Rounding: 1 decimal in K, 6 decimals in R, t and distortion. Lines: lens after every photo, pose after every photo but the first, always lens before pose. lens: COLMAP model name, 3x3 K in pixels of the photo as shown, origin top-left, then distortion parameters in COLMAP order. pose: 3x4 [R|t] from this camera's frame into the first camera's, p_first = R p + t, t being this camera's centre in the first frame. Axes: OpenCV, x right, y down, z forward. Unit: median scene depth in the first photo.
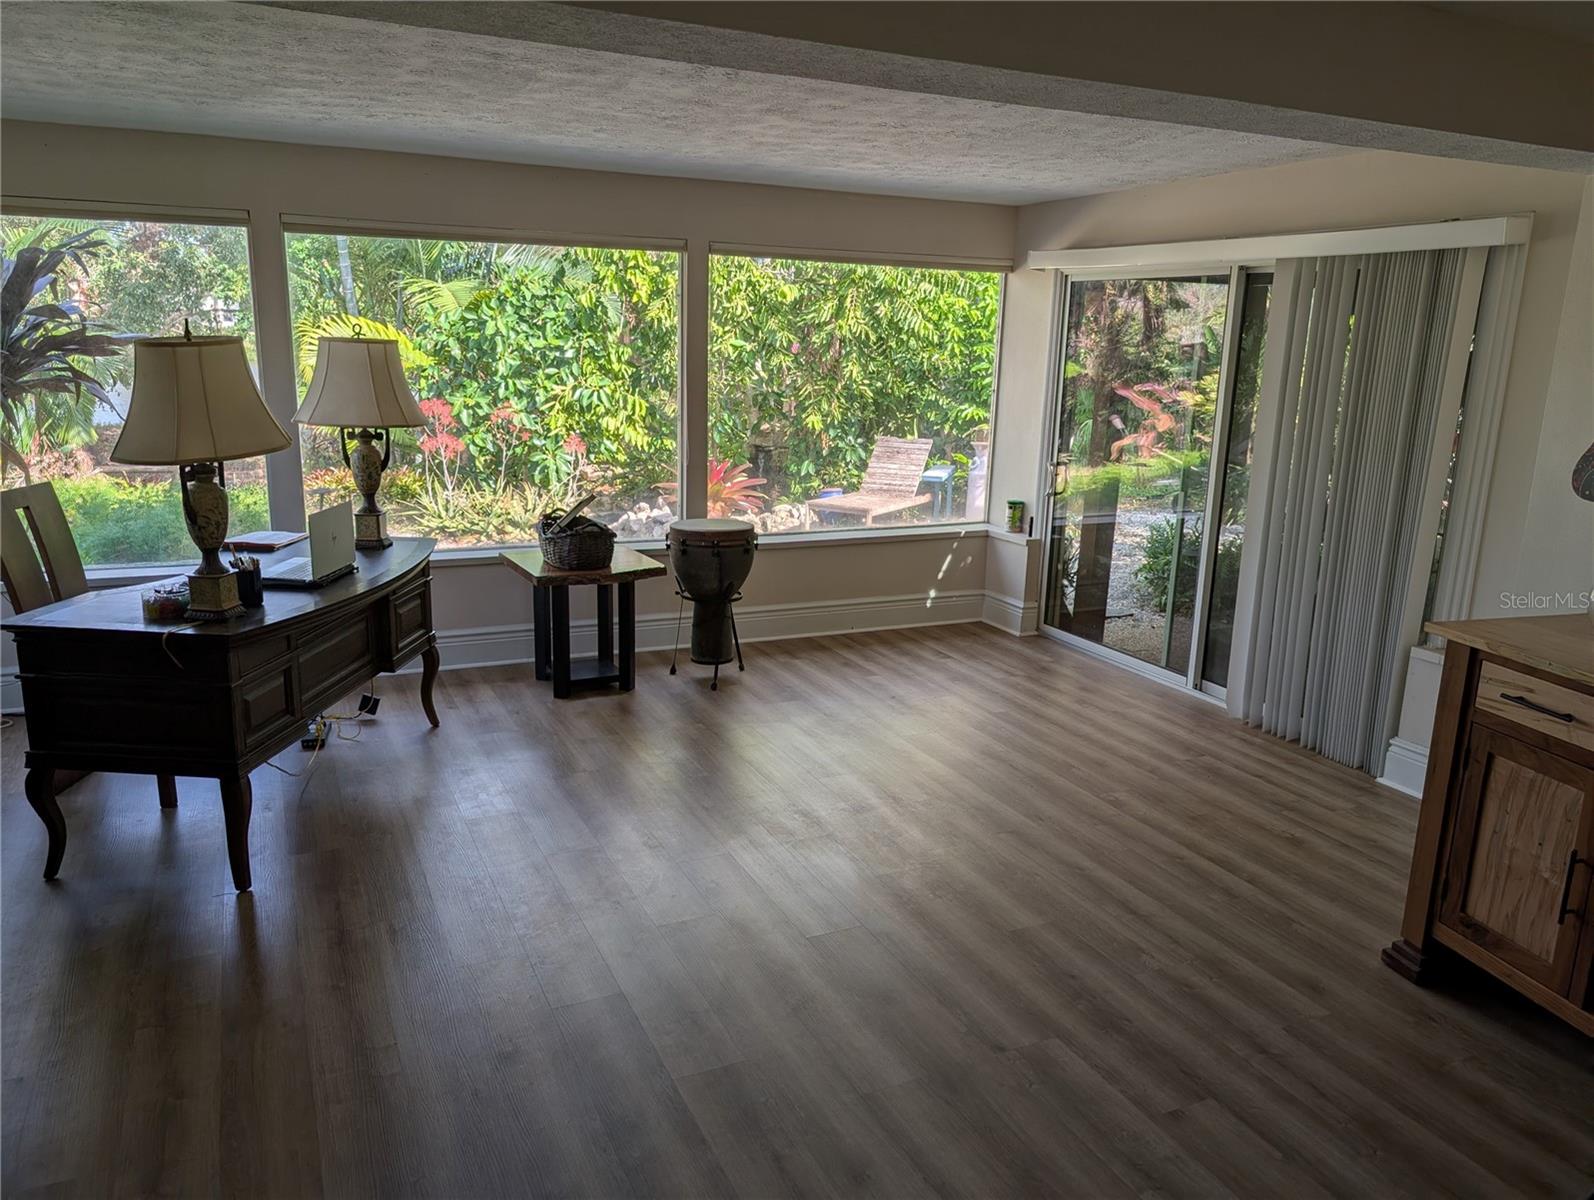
lens RADIAL K [[1135.3, 0, 801.8], [0, 1135.3, 602.4], [0, 0, 1]] dist [0.073337, -0.081773]
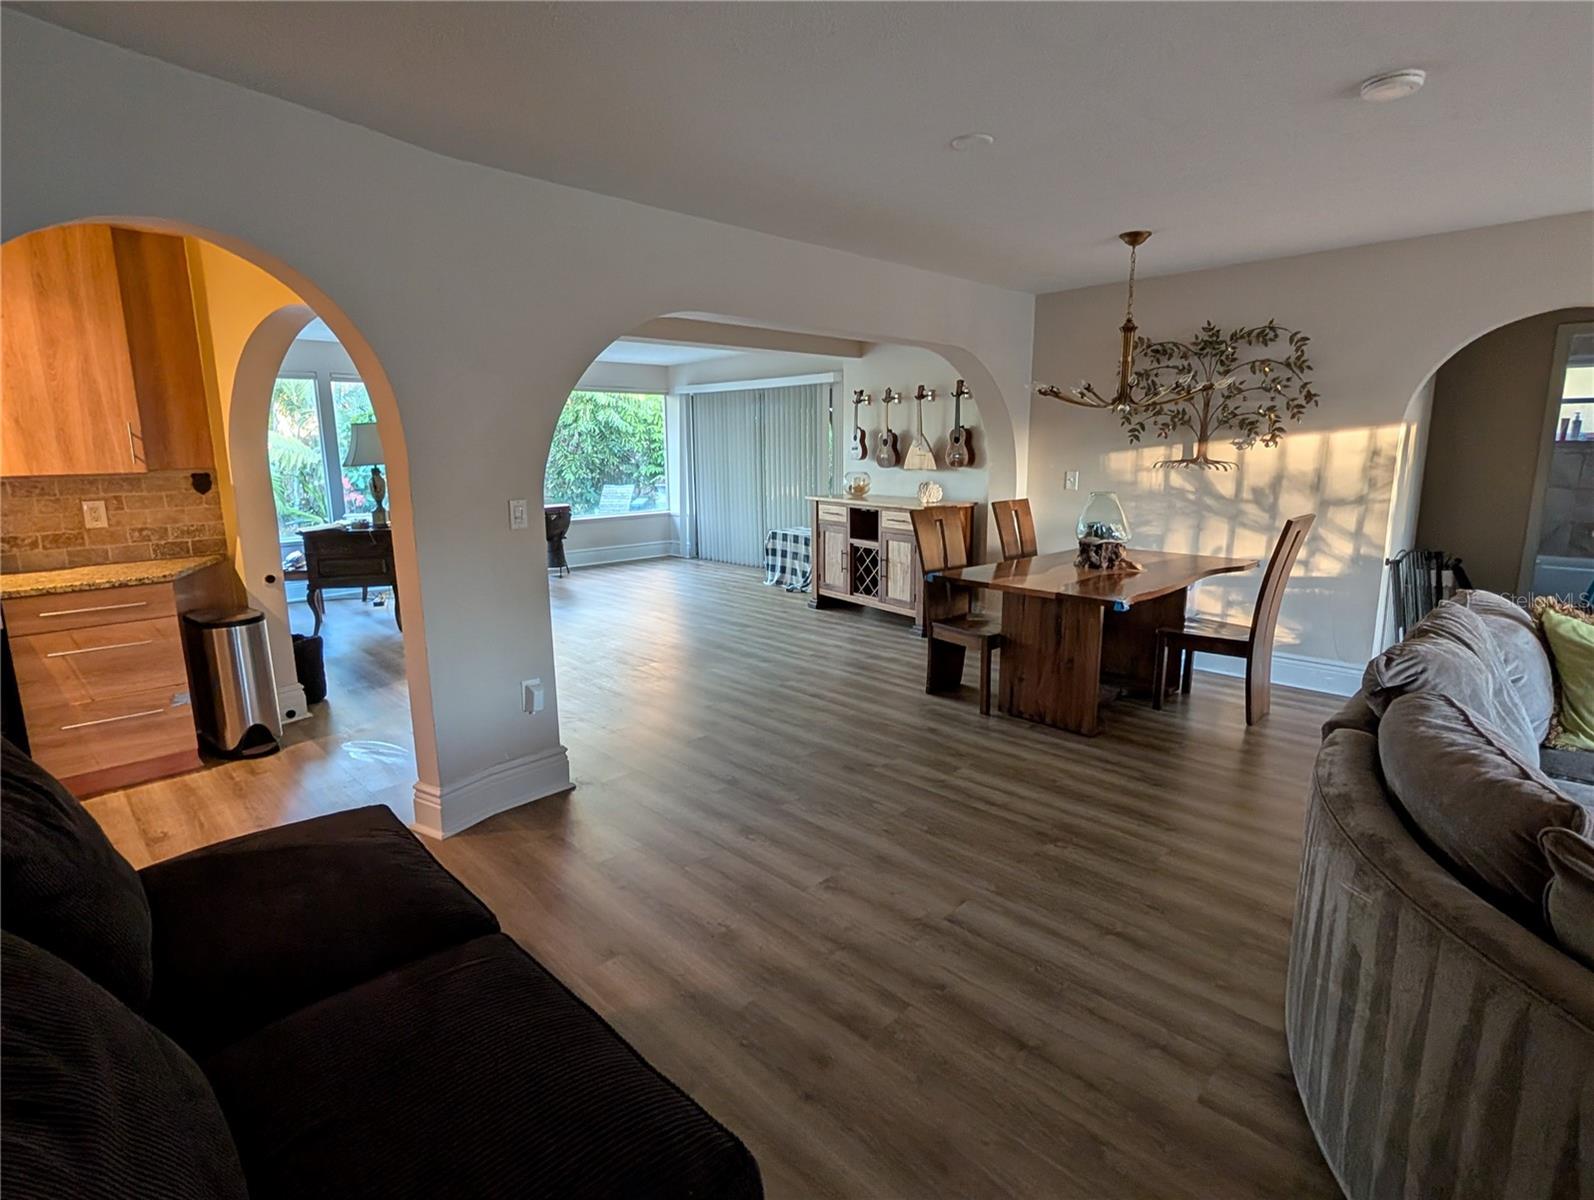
lens RADIAL K [[804.1, 0, 800.8], [0, 804.1, 594.2], [0, 0, 1]] dist [-0.000147, -0.000877]
pose [[0.943905, -0.097404, 0.315526, -0.111212], [0.110700, 0.993553, -0.024447, 0.177079], [-0.311110, 0.058004, 0.948602, -0.585969]]
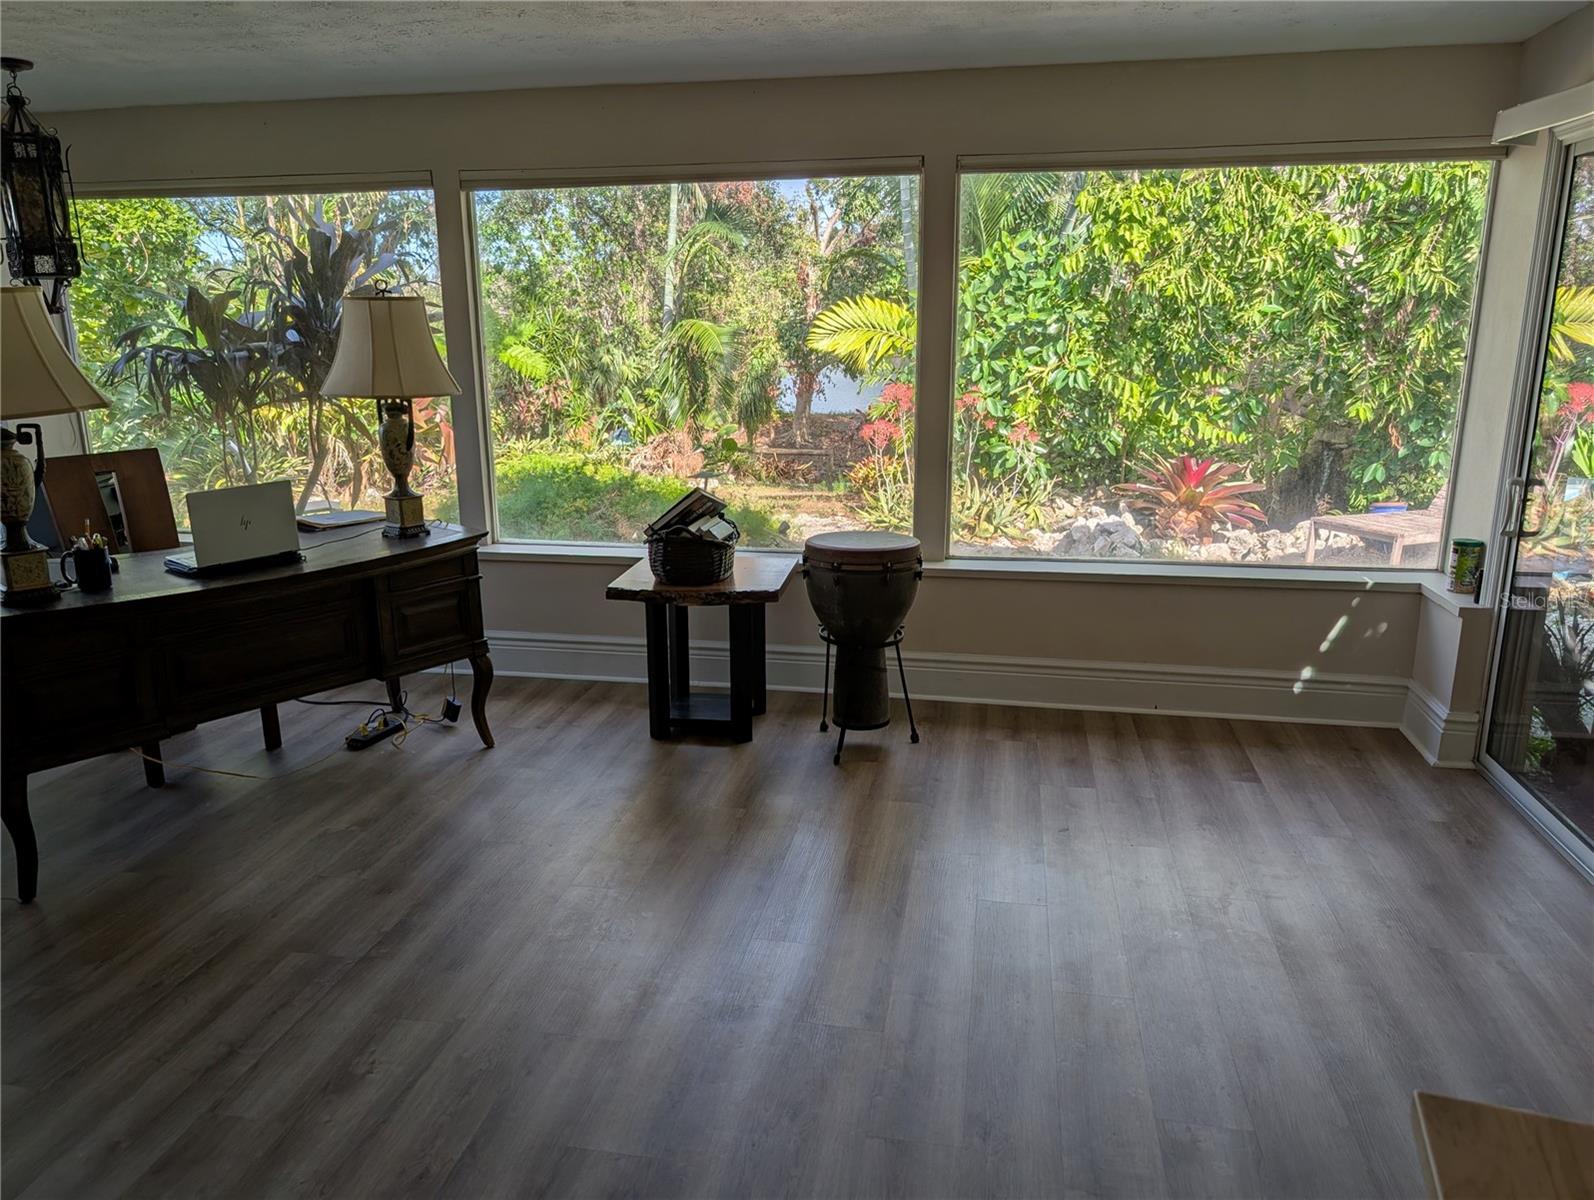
lens RADIAL K [[1139.2, 0, 794.8], [0, 1139.2, 603.9], [0, 0, 1]] dist [0.027517, -0.025042]
pose [[0.808894, 0.112171, -0.577155, 0.273692], [-0.107877, 0.993283, 0.041854, -0.046615], [0.577973, 0.028406, 0.815561, 0.330161]]
